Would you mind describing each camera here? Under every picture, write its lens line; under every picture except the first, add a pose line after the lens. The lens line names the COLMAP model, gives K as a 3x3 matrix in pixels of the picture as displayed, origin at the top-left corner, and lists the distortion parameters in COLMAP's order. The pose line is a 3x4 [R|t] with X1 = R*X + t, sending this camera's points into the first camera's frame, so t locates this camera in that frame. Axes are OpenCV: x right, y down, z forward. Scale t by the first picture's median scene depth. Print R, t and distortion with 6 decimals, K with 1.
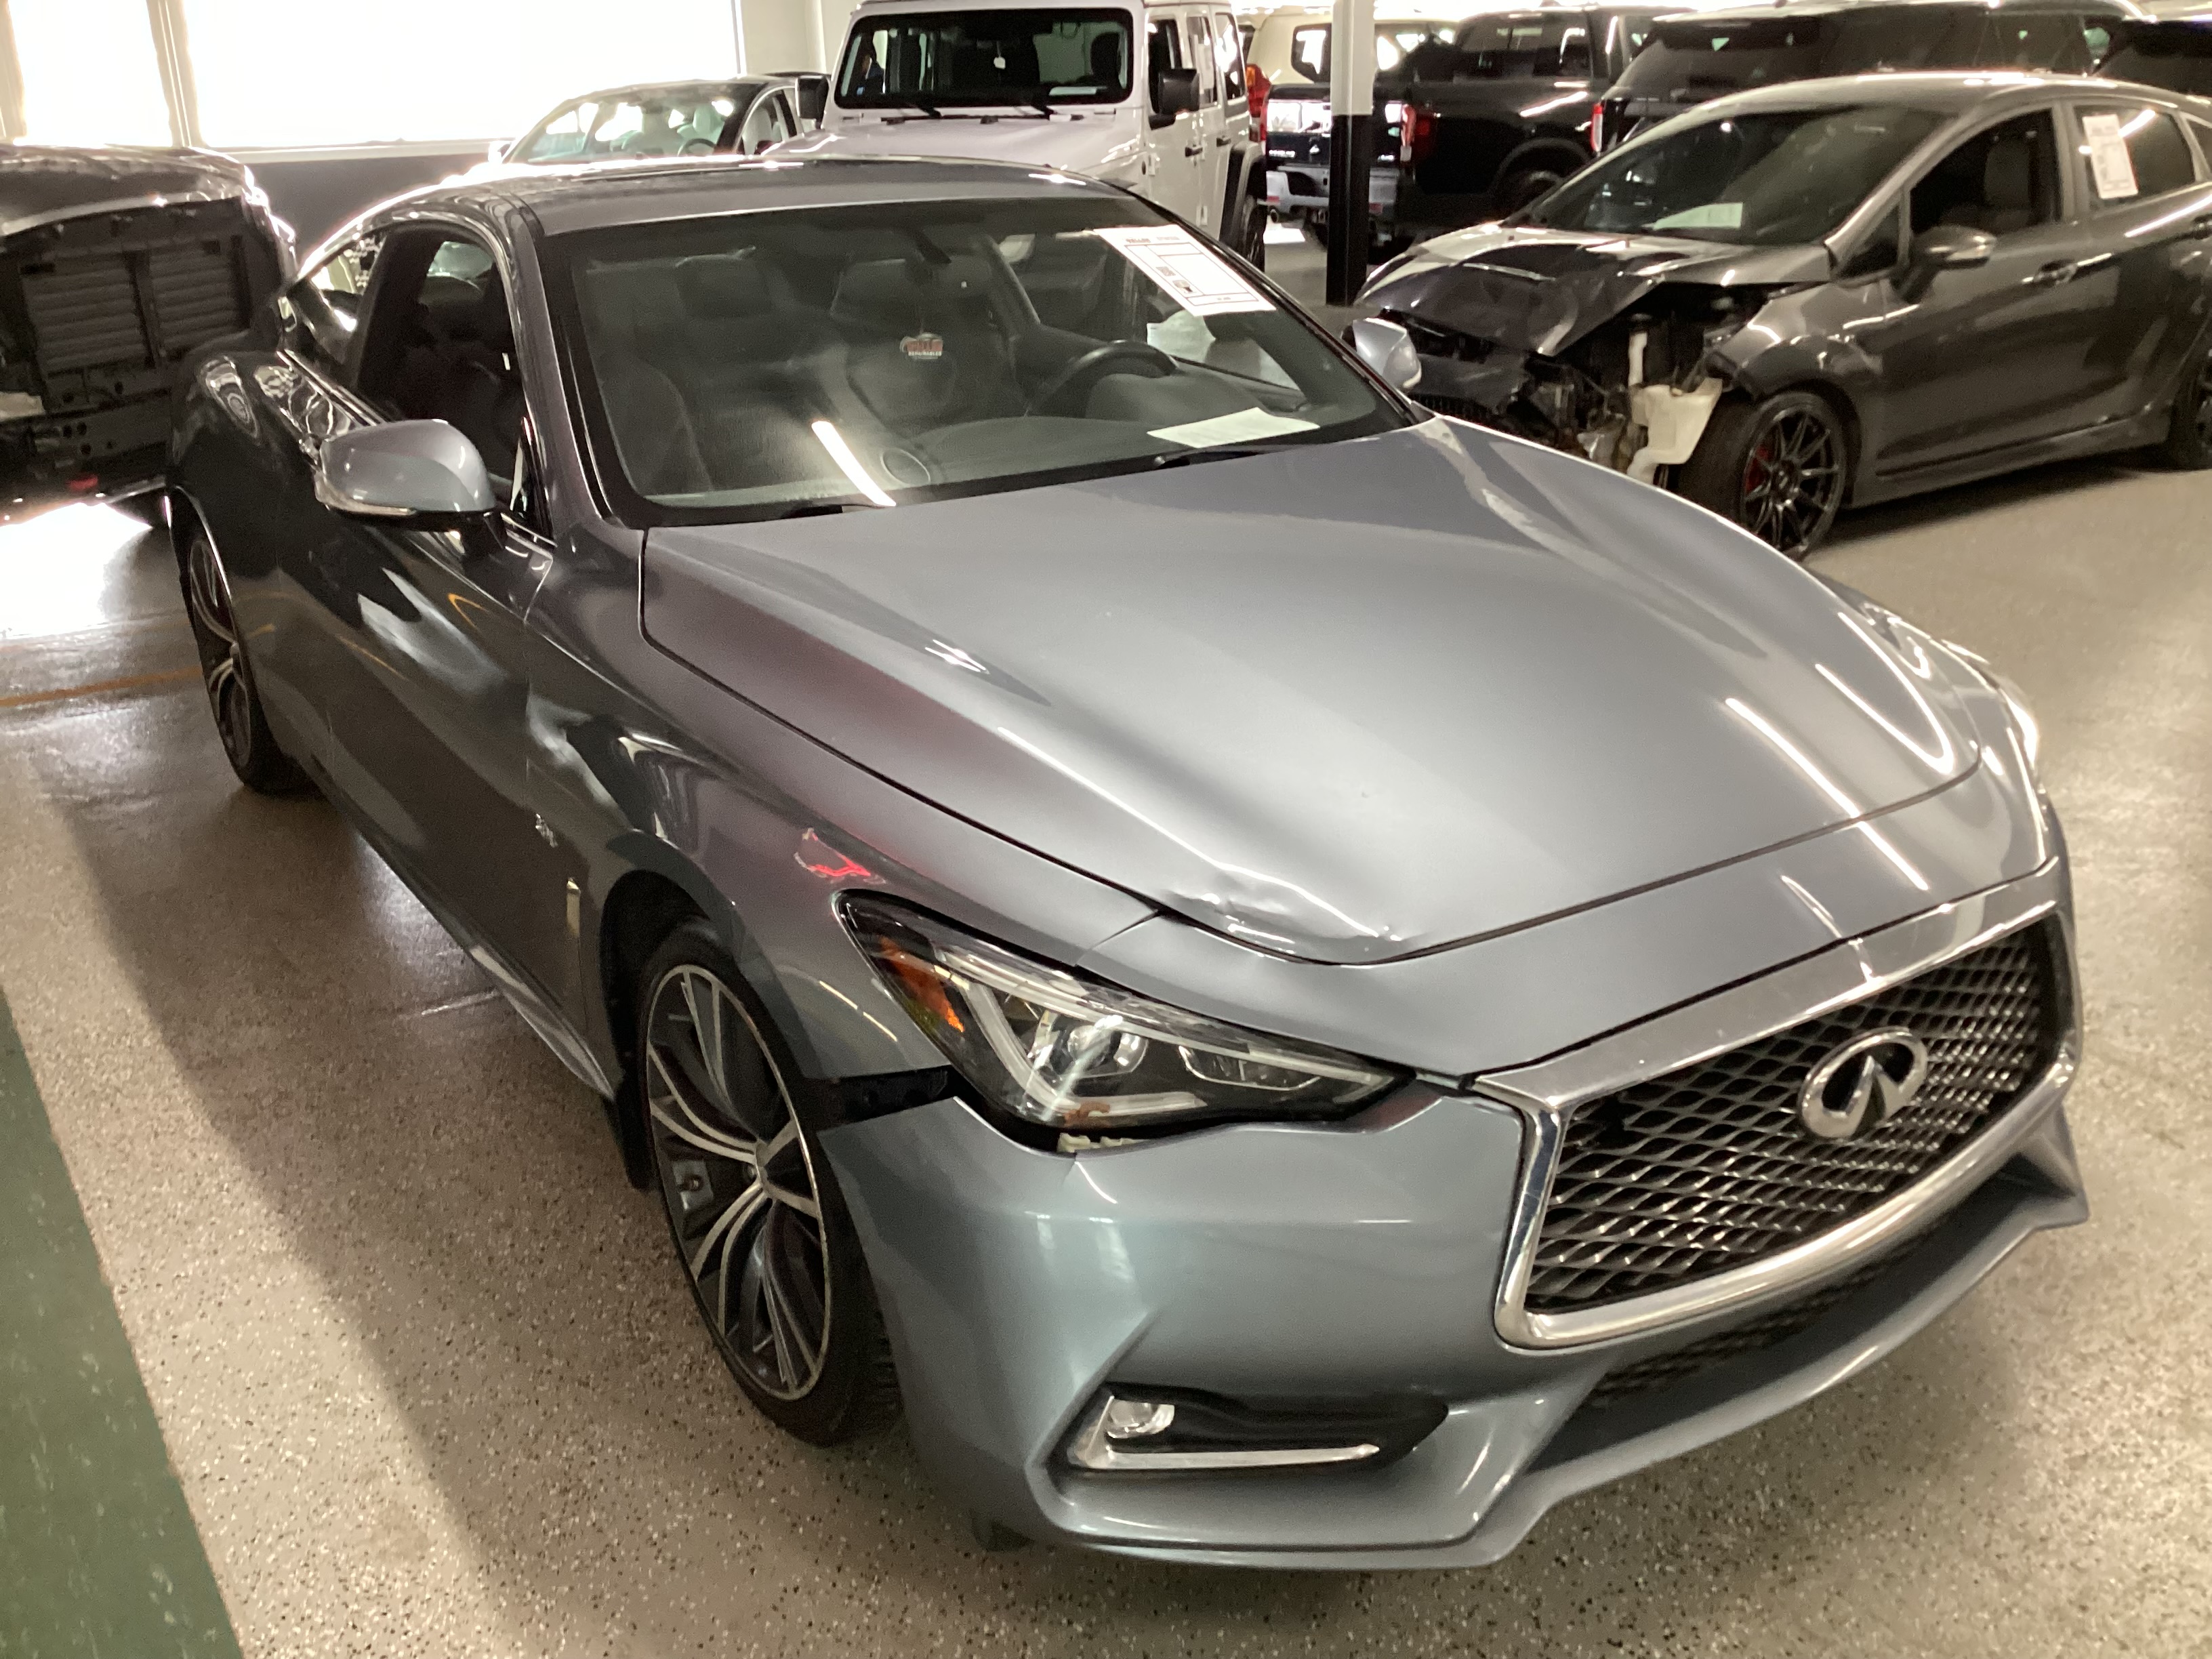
lens RADIAL K [[2009.6, 0, 1108.6], [0, 2009.6, 818.3], [0, 0, 1]] dist [0.097048, -0.172783]
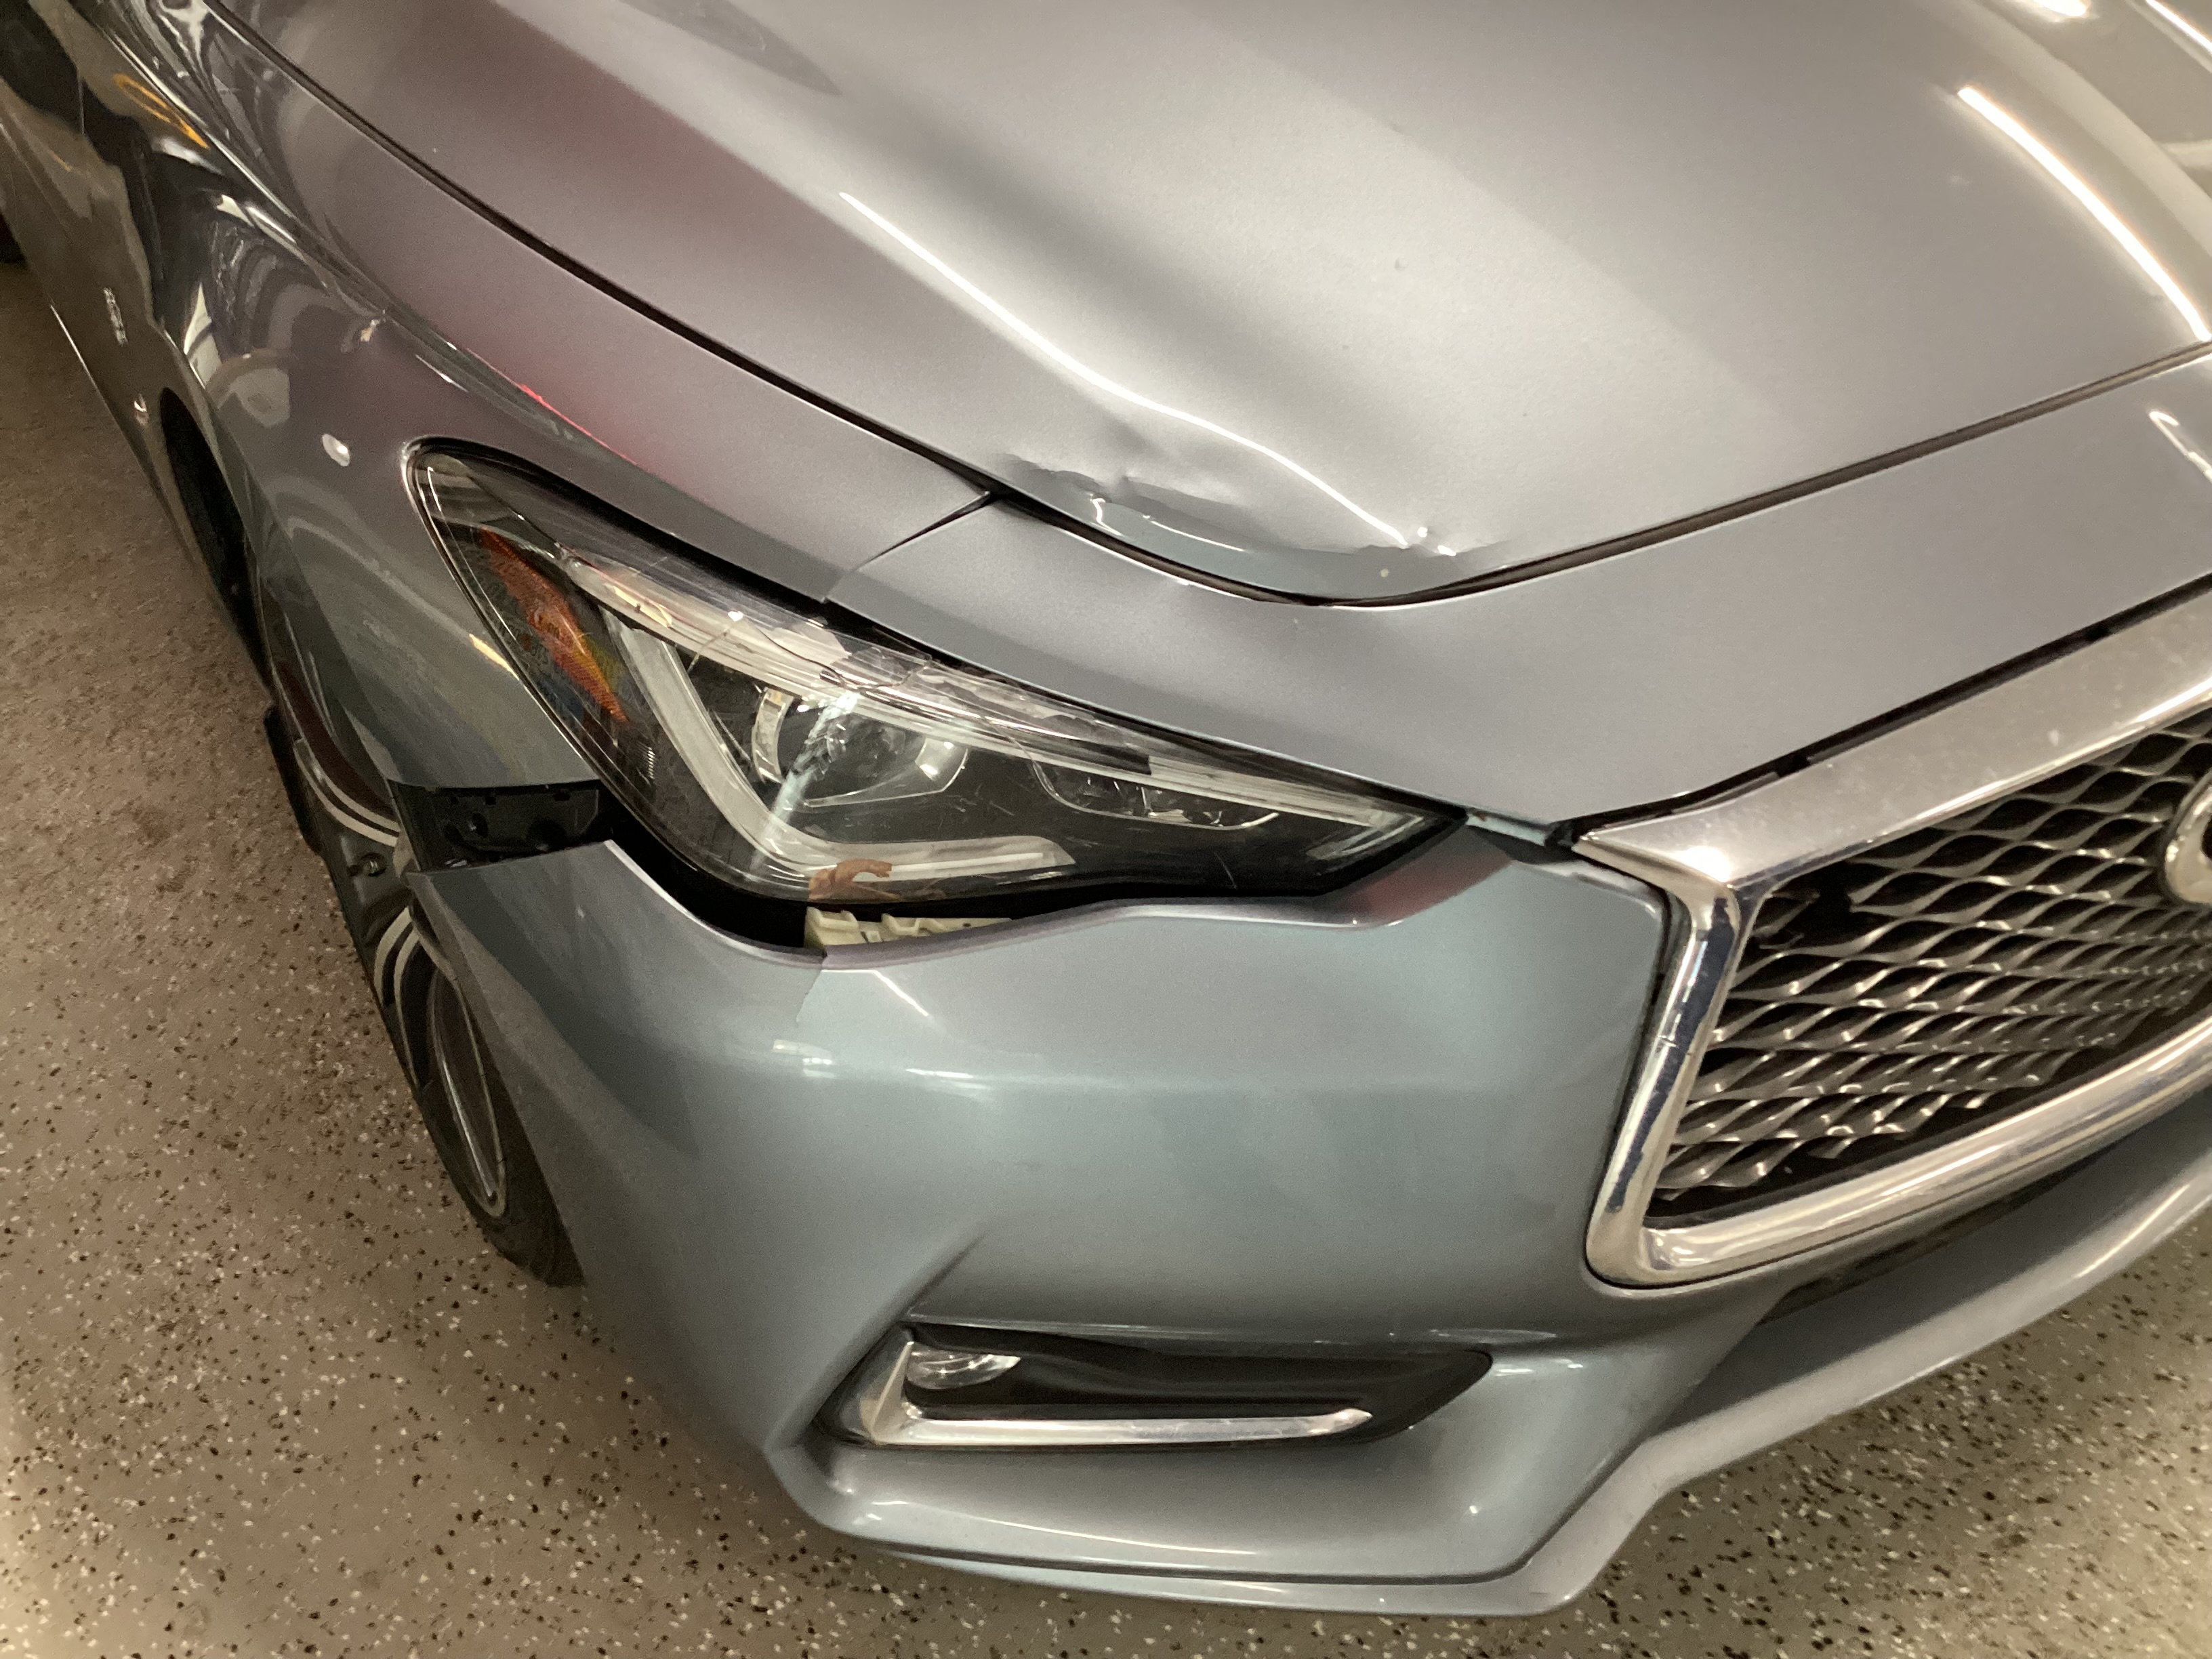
lens RADIAL K [[2009.6, 0, 1108.6], [0, 2009.6, 818.3], [0, 0, 1]] dist [0.097048, -0.172783]
pose [[0.999695, 0.012118, -0.021509, 0.067225], [-0.006403, 0.968705, 0.248132, -0.002556], [0.023843, -0.247919, 0.968487, 0.467229]]
